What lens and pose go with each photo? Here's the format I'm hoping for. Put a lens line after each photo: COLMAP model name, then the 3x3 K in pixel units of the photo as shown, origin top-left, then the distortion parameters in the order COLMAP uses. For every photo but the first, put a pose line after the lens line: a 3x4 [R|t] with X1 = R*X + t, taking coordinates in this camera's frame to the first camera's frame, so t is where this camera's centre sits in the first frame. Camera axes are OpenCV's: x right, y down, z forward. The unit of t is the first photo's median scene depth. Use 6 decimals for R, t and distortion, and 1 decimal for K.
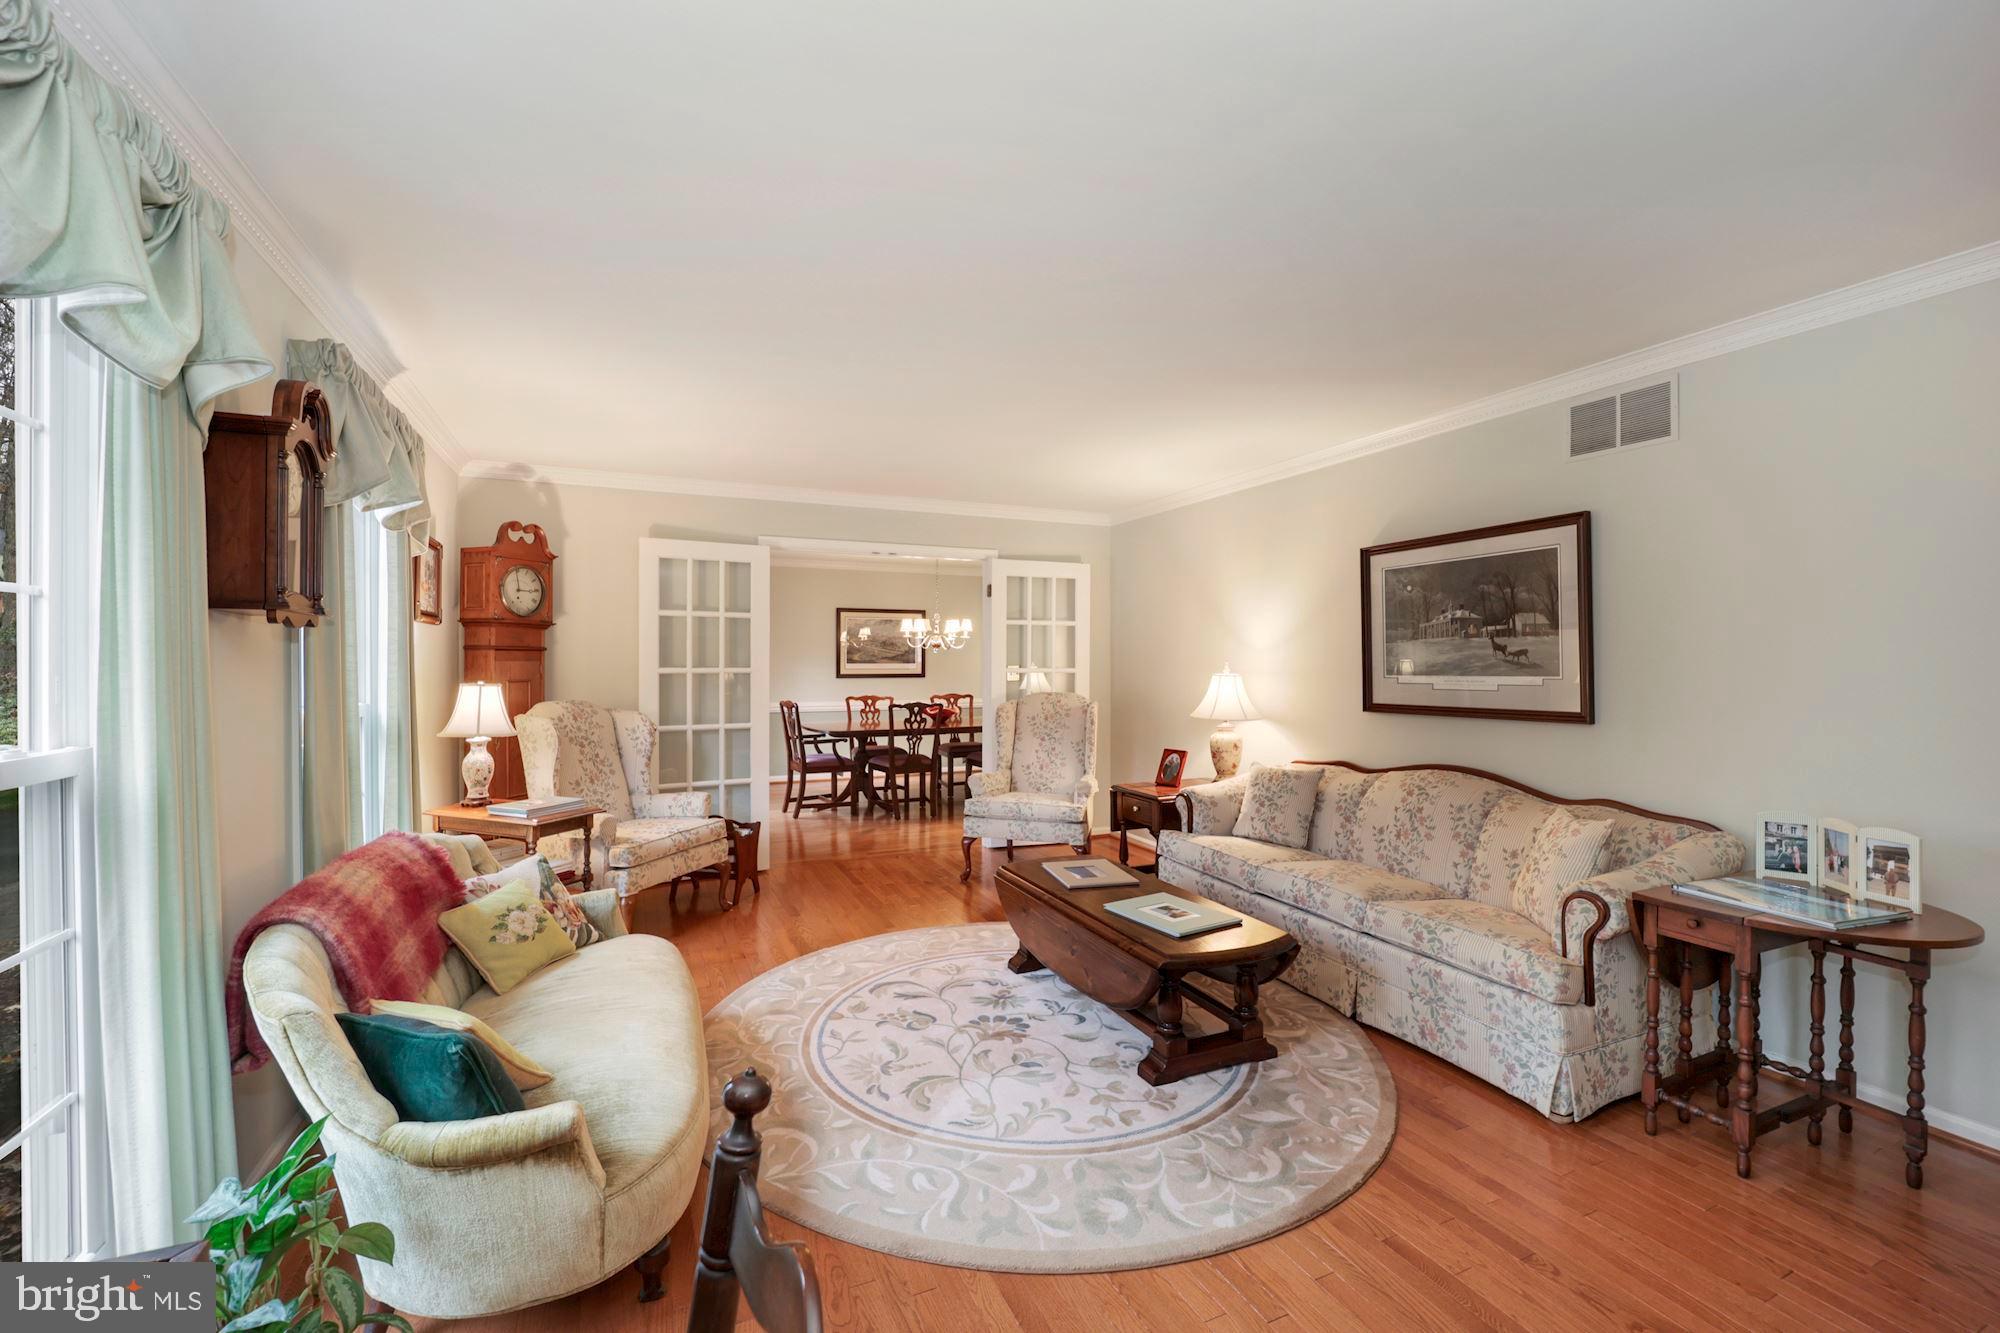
lens RADIAL K [[816.4, 0, 1000.0], [0, 816.4, 669.2], [0, 0, 1]] dist [-0.000504, -0.000170]
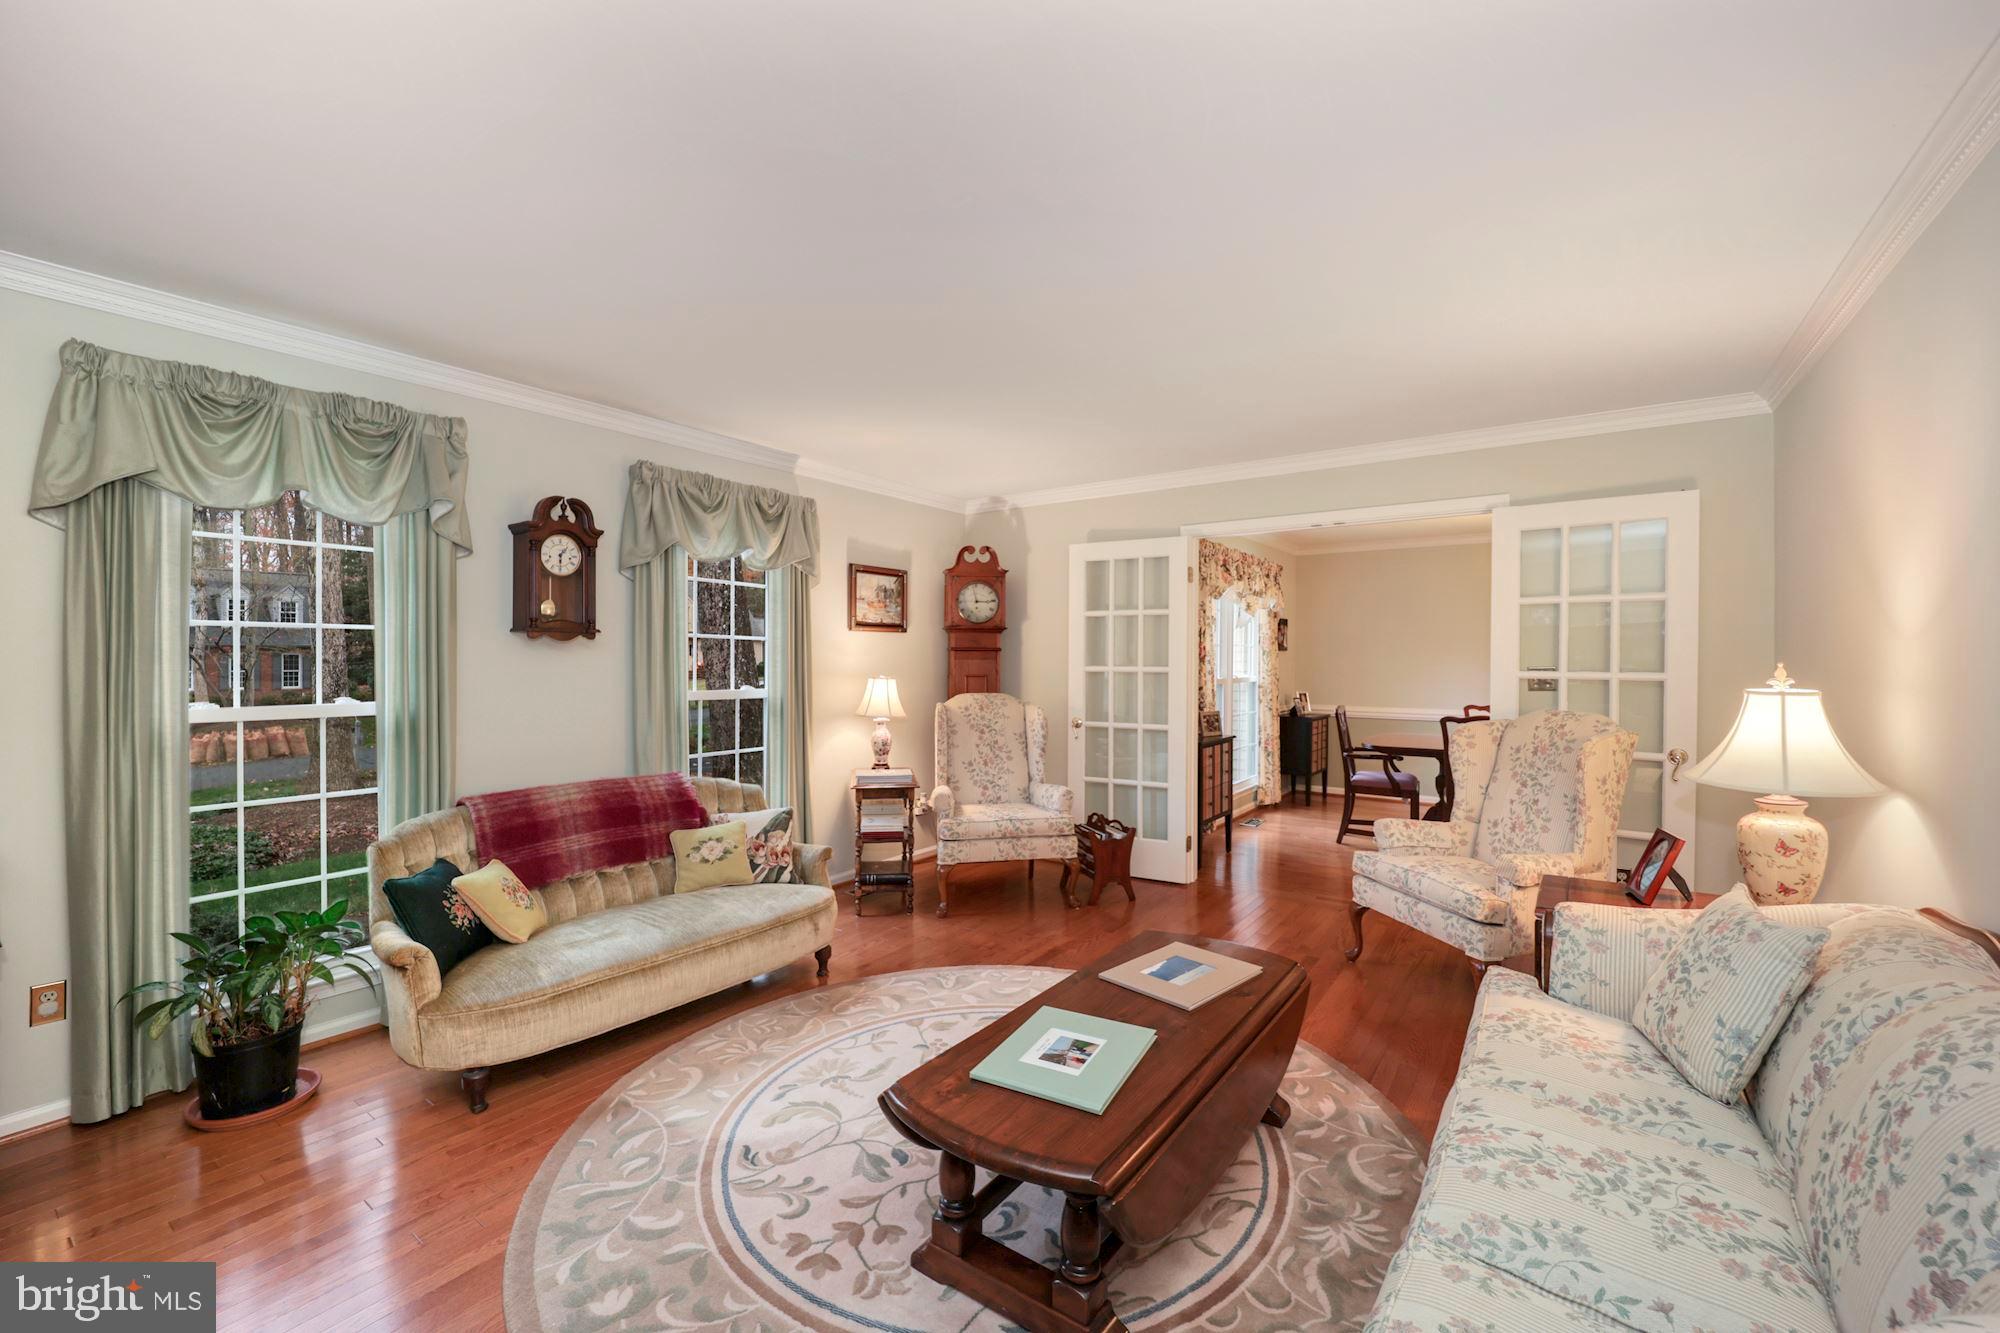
lens RADIAL K [[816.4, 0, 998.9], [0, 816.4, 664.7], [0, 0, 1]] dist [-0.000504, -0.000170]
pose [[0.504903, 0.007752, -0.863141, 0.491433], [-0.008087, 0.999958, 0.004250, -0.007746], [0.863138, 0.004834, 0.504945, 0.416227]]
